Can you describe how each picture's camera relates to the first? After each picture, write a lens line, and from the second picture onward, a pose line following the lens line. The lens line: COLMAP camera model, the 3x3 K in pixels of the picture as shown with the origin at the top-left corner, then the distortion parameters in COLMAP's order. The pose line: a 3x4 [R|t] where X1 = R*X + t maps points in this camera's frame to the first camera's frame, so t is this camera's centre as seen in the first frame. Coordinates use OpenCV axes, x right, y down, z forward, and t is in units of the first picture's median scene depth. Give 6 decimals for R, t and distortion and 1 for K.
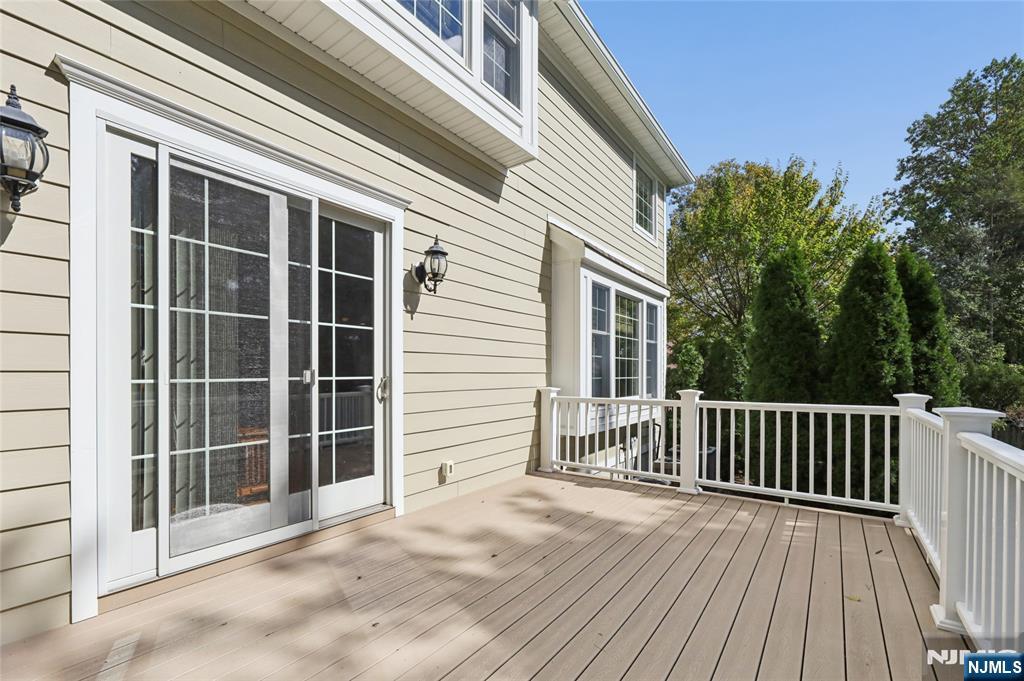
lens RADIAL K [[435.5, 0, 513.9], [0, 435.5, 363.3], [0, 0, 1]] dist [0.001022, -0.000561]
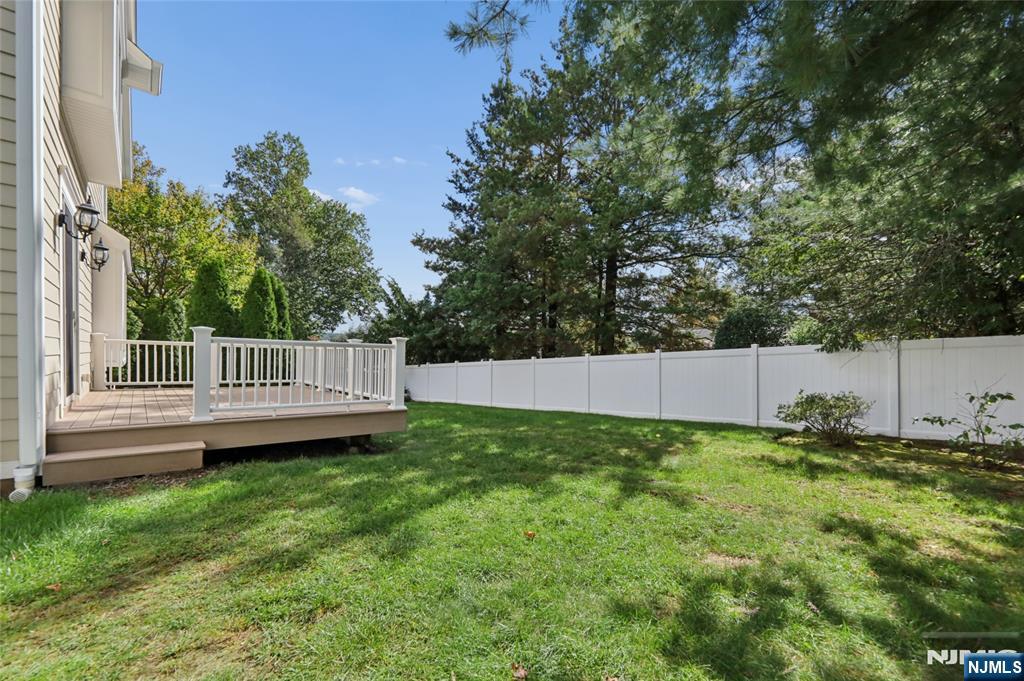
lens RADIAL K [[435.5, 0, 513.9], [0, 435.5, 363.3], [0, 0, 1]] dist [0.001022, -0.000561]
pose [[0.224480, -0.004102, 0.974470, -0.927507], [-0.052582, 0.998483, 0.016316, 0.052511], [-0.973059, -0.054902, 0.223924, -0.607320]]
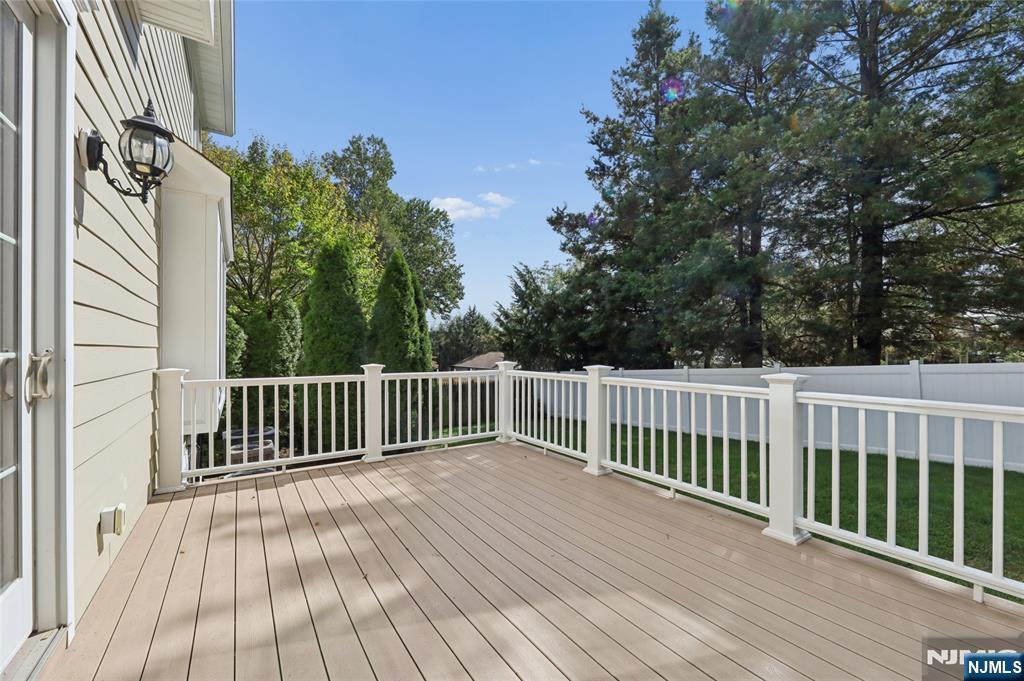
lens RADIAL K [[422.8, 0, 521.0], [0, 422.8, 344.6], [0, 0, 1]] dist [-0.000912, -0.000463]
pose [[0.339649, 0.013034, 0.940462, -0.329297], [-0.024496, 0.999687, -0.005009, 0.006365], [-0.940233, -0.021336, 0.339862, 0.230049]]
